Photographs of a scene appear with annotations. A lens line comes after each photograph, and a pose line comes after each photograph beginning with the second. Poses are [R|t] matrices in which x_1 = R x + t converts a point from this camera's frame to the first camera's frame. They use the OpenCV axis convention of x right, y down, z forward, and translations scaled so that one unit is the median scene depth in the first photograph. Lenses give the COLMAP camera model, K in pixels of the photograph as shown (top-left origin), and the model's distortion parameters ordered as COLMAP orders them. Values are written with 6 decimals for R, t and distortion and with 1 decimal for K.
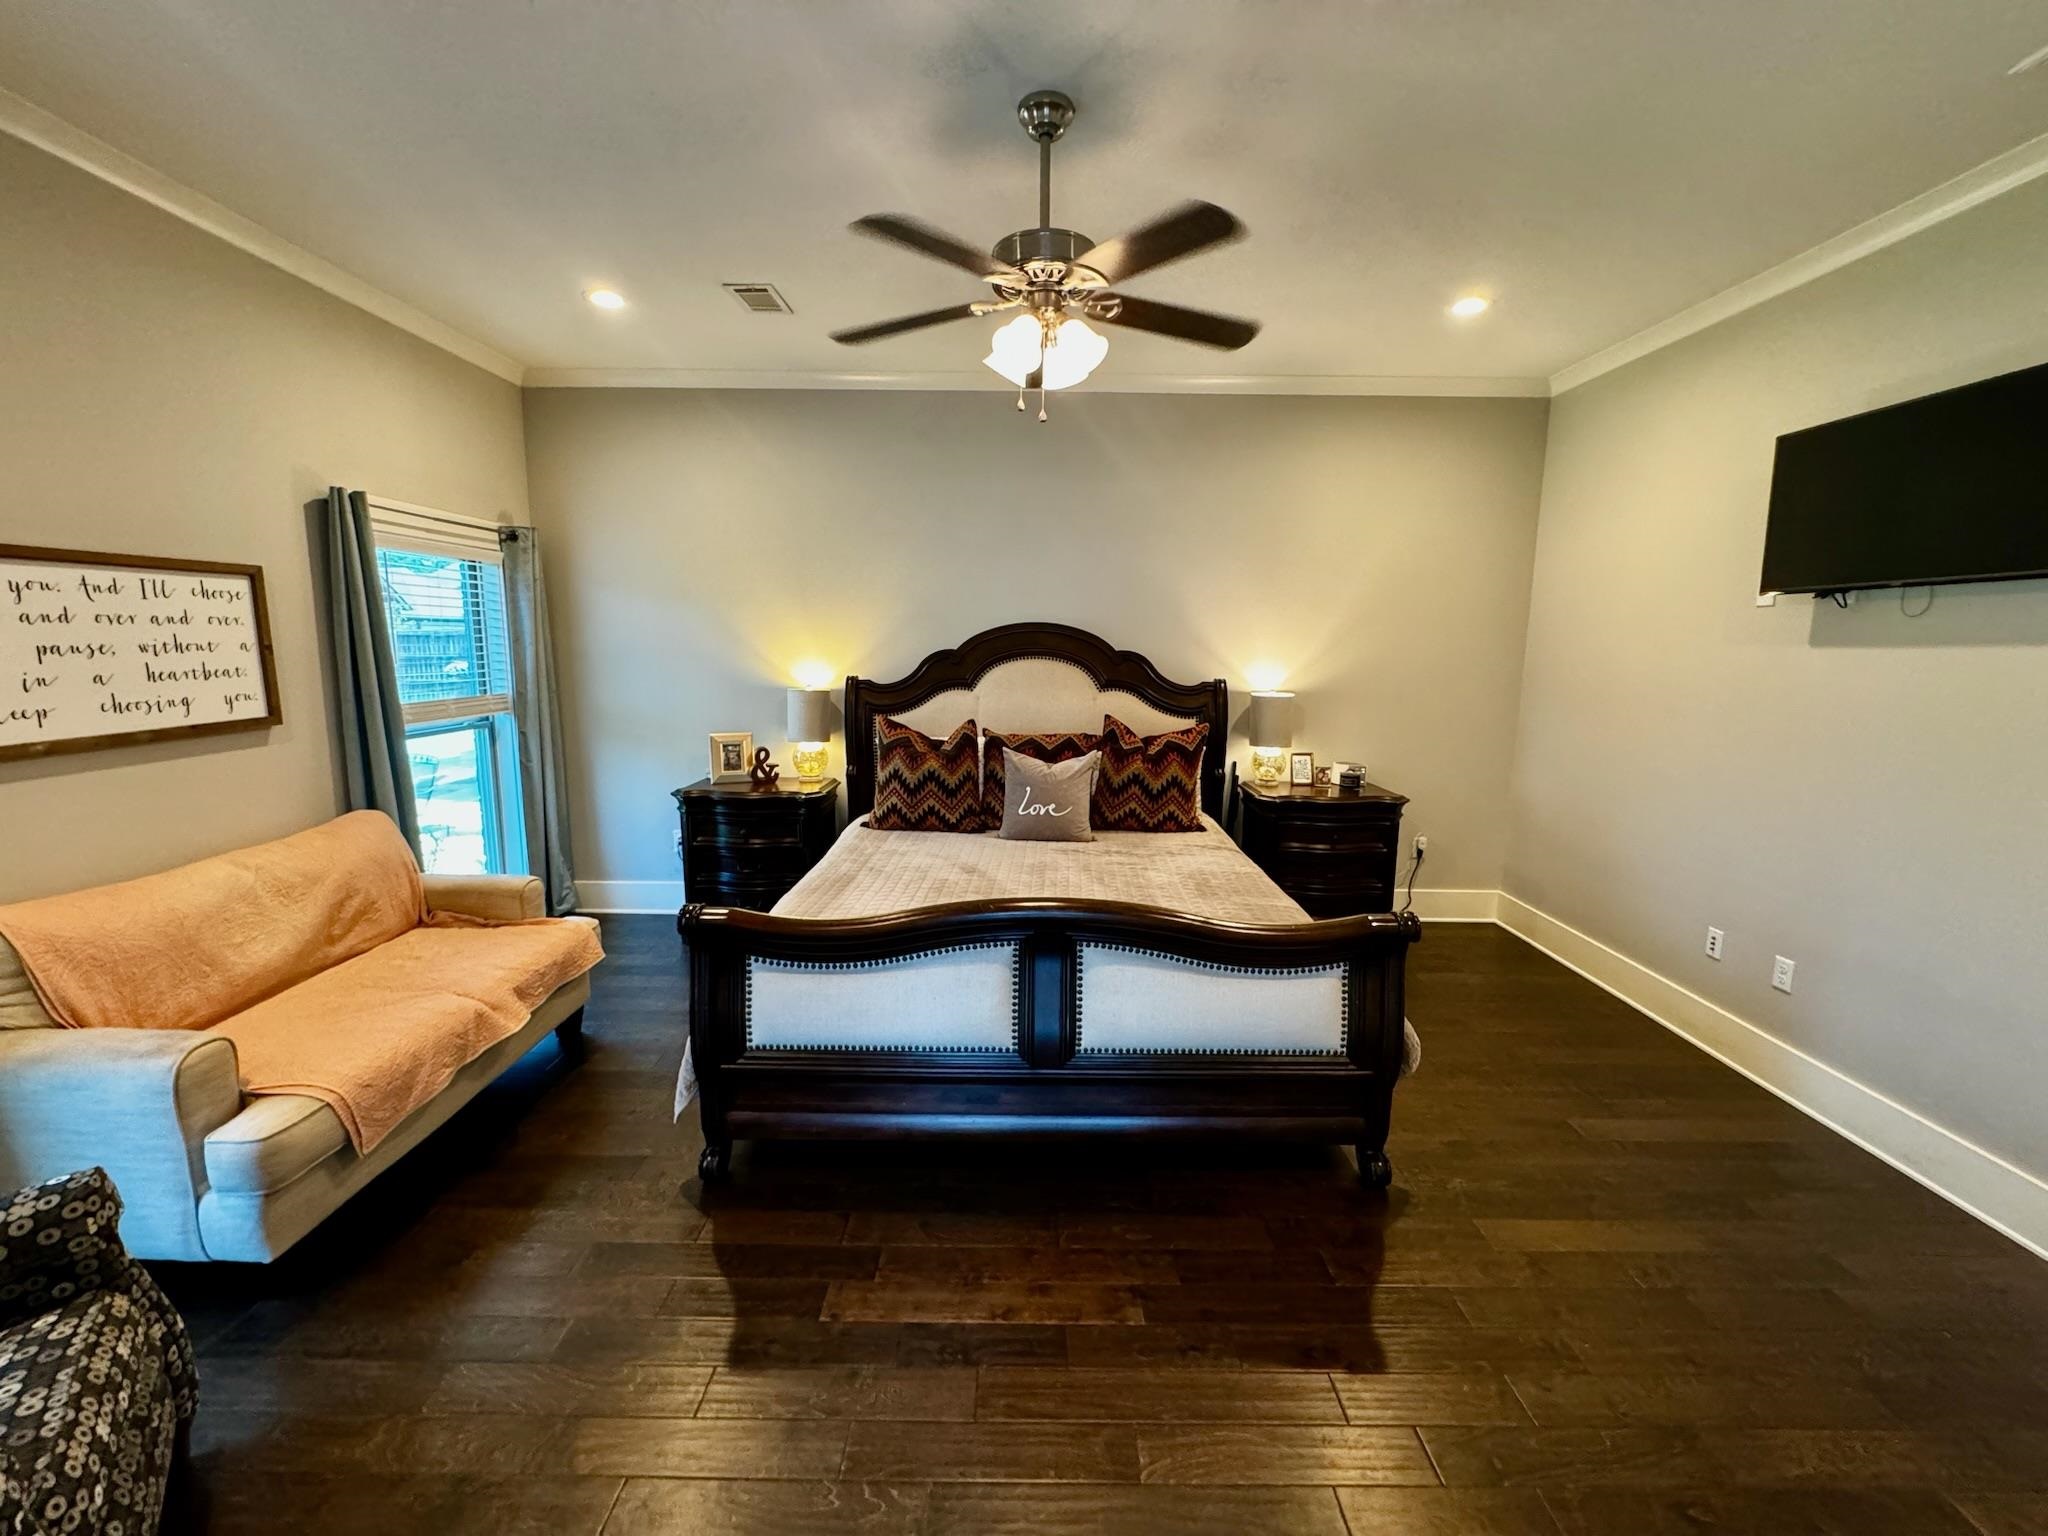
lens RADIAL K [[817.0, 0, 1023.5], [0, 817.0, 763.3], [0, 0, 1]] dist [-0.001149, -0.000475]
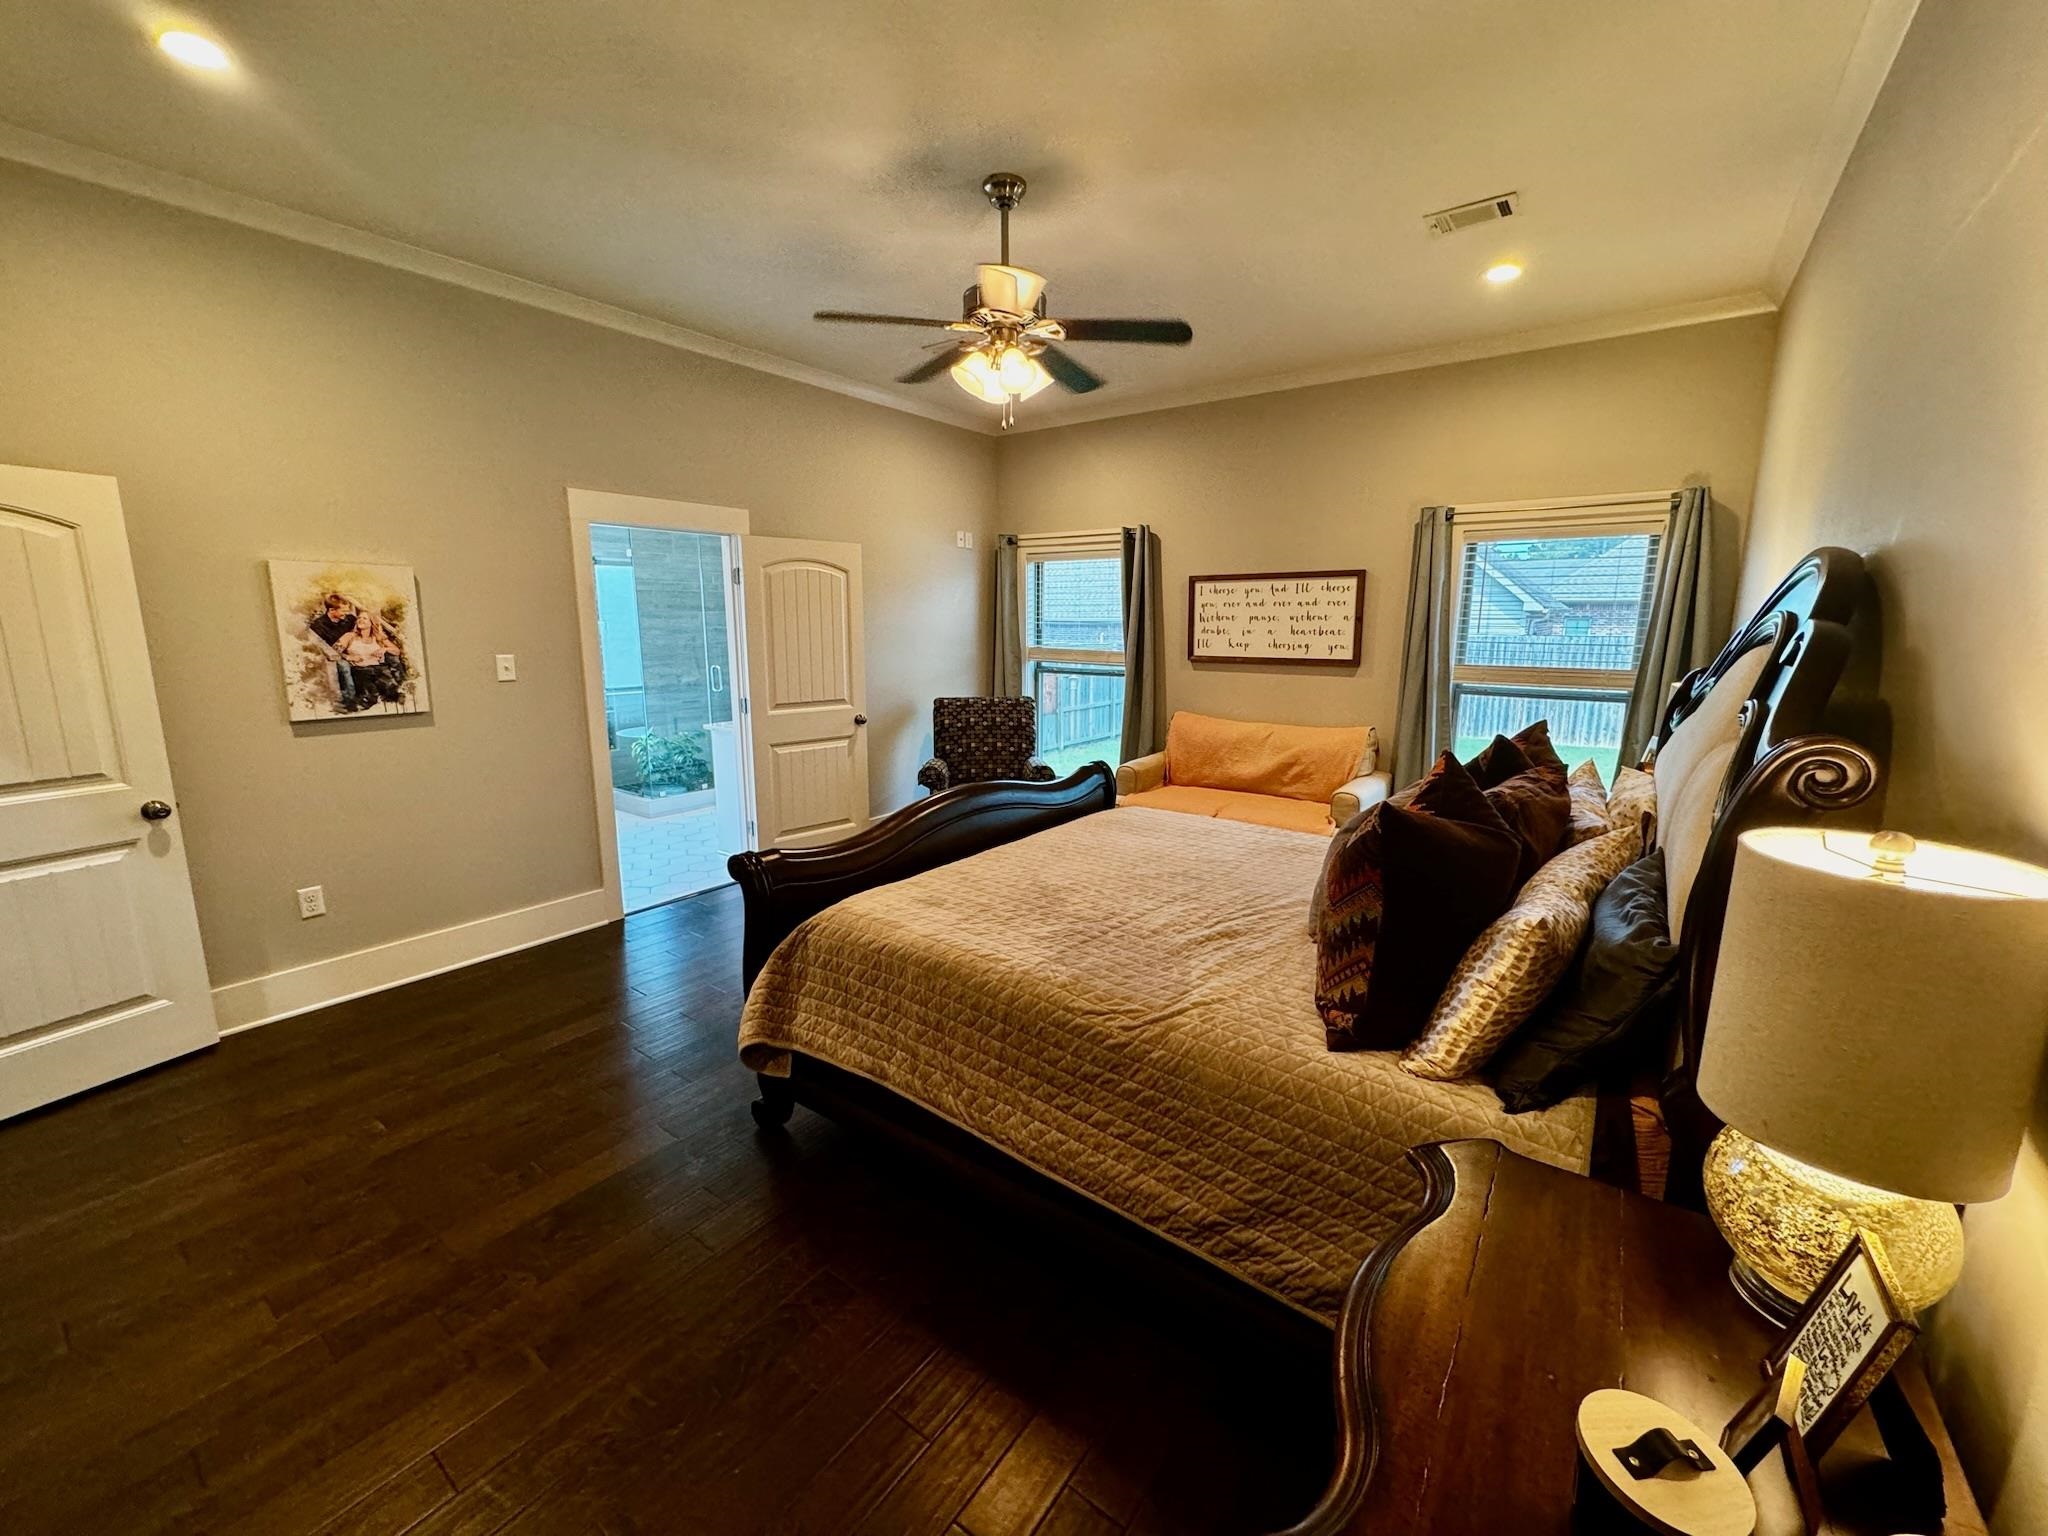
lens RADIAL K [[817.0, 0, 1023.5], [0, 817.0, 763.3], [0, 0, 1]] dist [-0.001149, -0.000475]
pose [[-0.590914, 0.128524, -0.796431, 0.930233], [-0.133179, 0.958142, 0.253432, -0.208476], [0.795665, 0.255824, -0.549063, 1.585594]]
